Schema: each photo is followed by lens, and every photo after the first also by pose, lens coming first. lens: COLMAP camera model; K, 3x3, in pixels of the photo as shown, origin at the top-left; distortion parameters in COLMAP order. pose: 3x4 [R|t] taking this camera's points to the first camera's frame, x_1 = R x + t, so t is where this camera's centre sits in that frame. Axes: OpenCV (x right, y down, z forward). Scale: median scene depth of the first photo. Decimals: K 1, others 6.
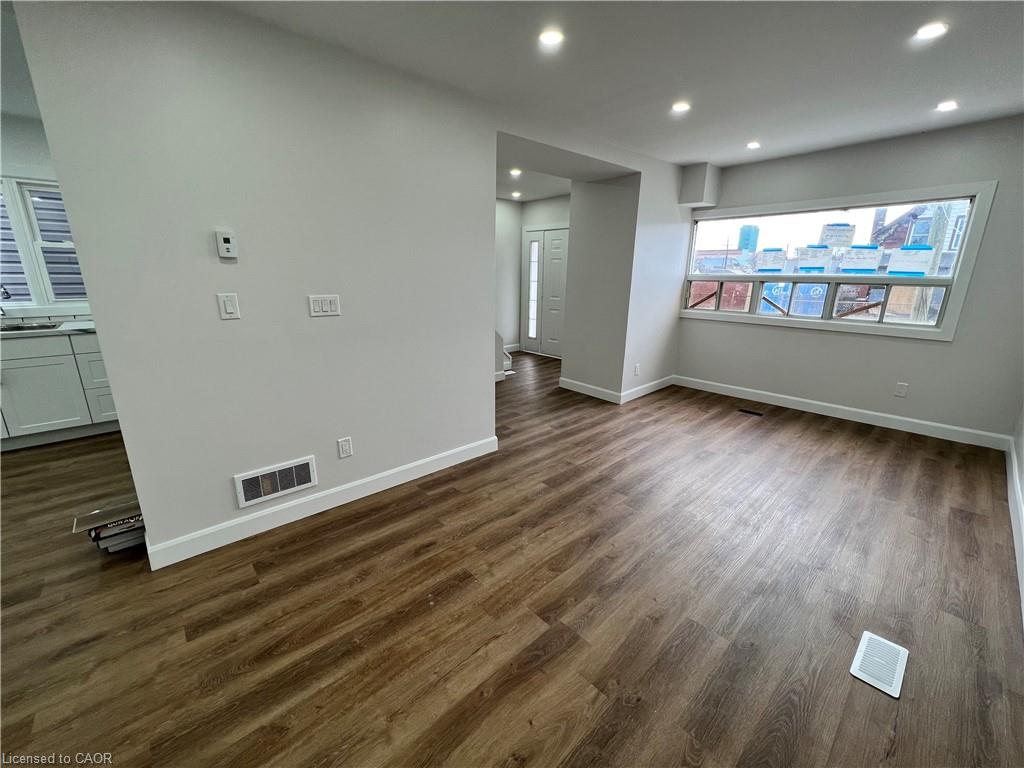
lens RADIAL K [[411.5, 0, 509.2], [0, 411.5, 380.4], [0, 0, 1]] dist [0.001383, 0.000067]
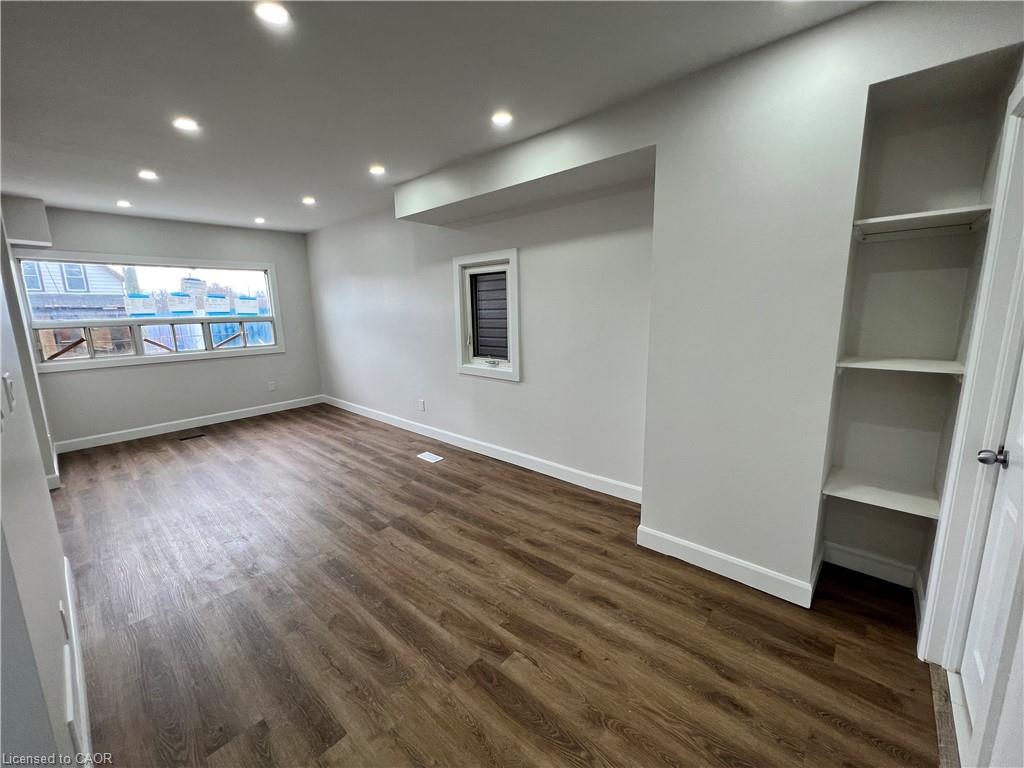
lens RADIAL K [[411.5, 0, 508.5], [0, 411.5, 386.3], [0, 0, 1]] dist [0.001383, 0.000067]
pose [[-0.111799, -0.194869, 0.974437, -0.695765], [0.270218, 0.937673, 0.218519, -0.078815], [-0.956286, 0.287741, -0.052174, 0.221359]]
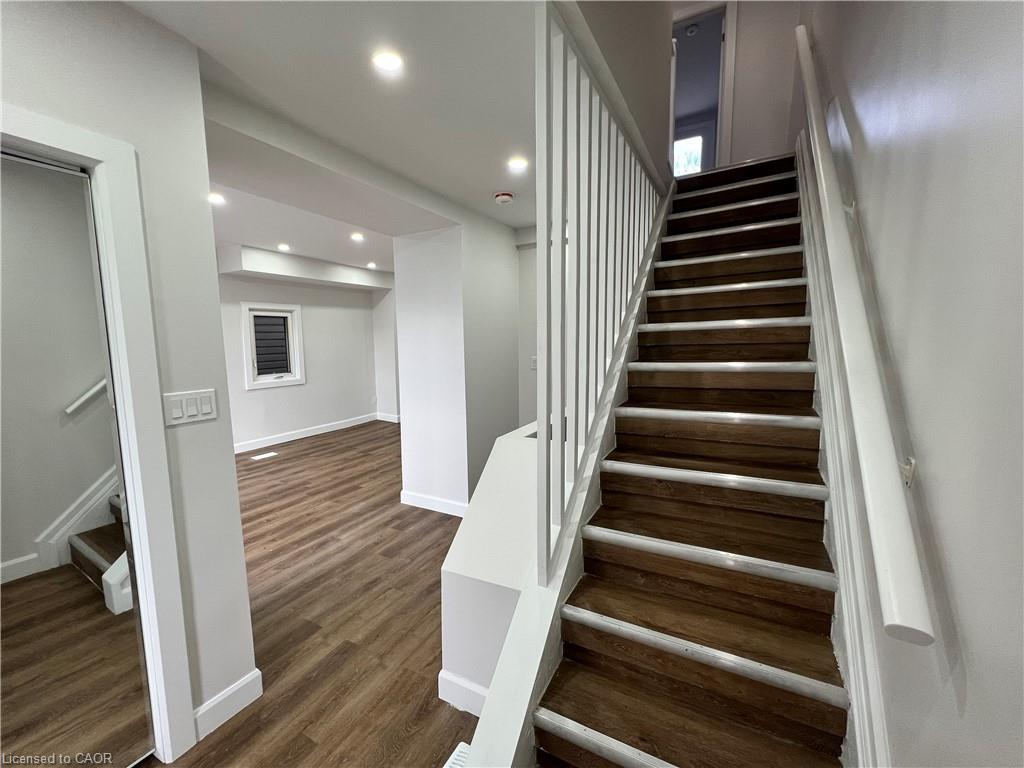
lens RADIAL K [[411.5, 0, 509.6], [0, 411.5, 382.1], [0, 0, 1]] dist [0.001383, 0.000067]
pose [[-0.941027, 0.038256, -0.336160, 0.053292], [-0.085383, 0.934574, 0.345372, -0.508879], [0.327379, 0.353707, -0.876193, 1.847258]]
